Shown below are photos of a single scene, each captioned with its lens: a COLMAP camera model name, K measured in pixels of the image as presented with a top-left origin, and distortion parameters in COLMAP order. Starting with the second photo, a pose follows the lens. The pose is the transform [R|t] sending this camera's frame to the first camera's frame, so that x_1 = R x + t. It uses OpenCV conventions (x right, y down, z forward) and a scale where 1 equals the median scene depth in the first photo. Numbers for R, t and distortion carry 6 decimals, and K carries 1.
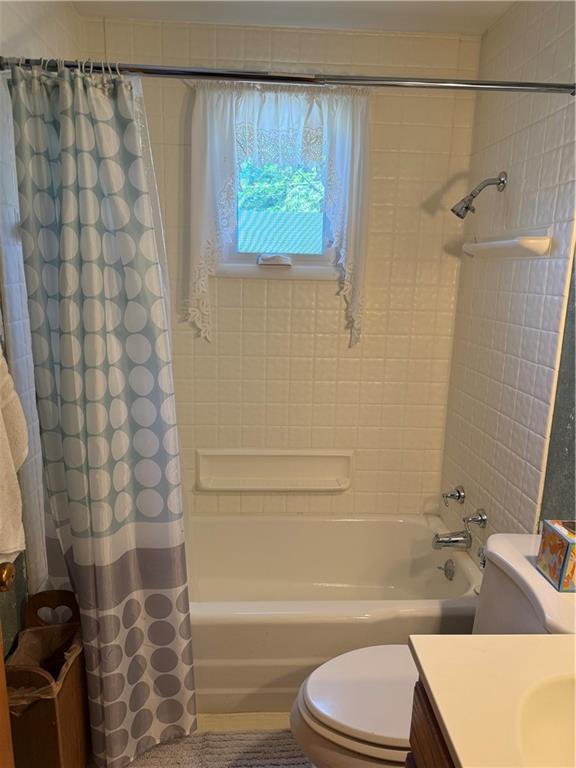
lens RADIAL K [[539.0, 0, 284.8], [0, 539.0, 391.4], [0, 0, 1]] dist [0.051273, -0.057220]
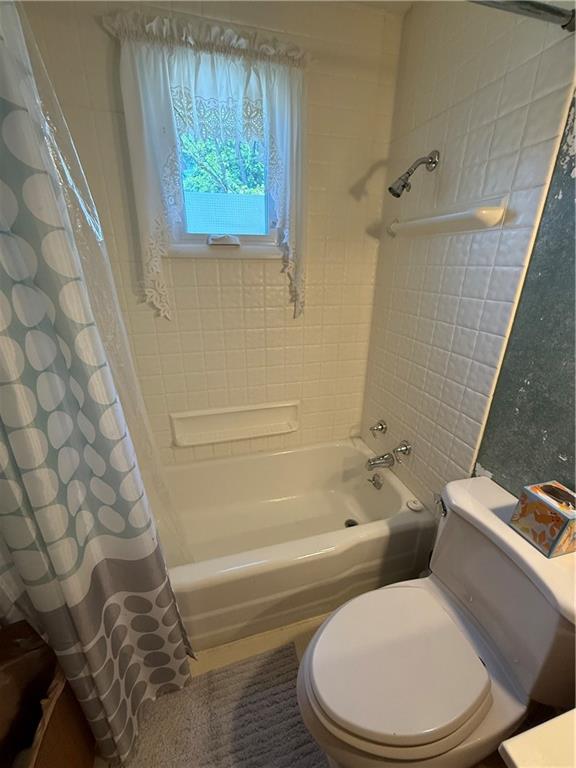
lens RADIAL K [[304.0, 0, 287.4], [0, 304.0, 381.4], [0, 0, 1]] dist [-0.007573, 0.002065]
pose [[0.975440, -0.095330, 0.198566, -0.043175], [0.063110, 0.984655, 0.162702, -0.057368], [-0.211029, -0.146174, 0.966488, 0.354550]]
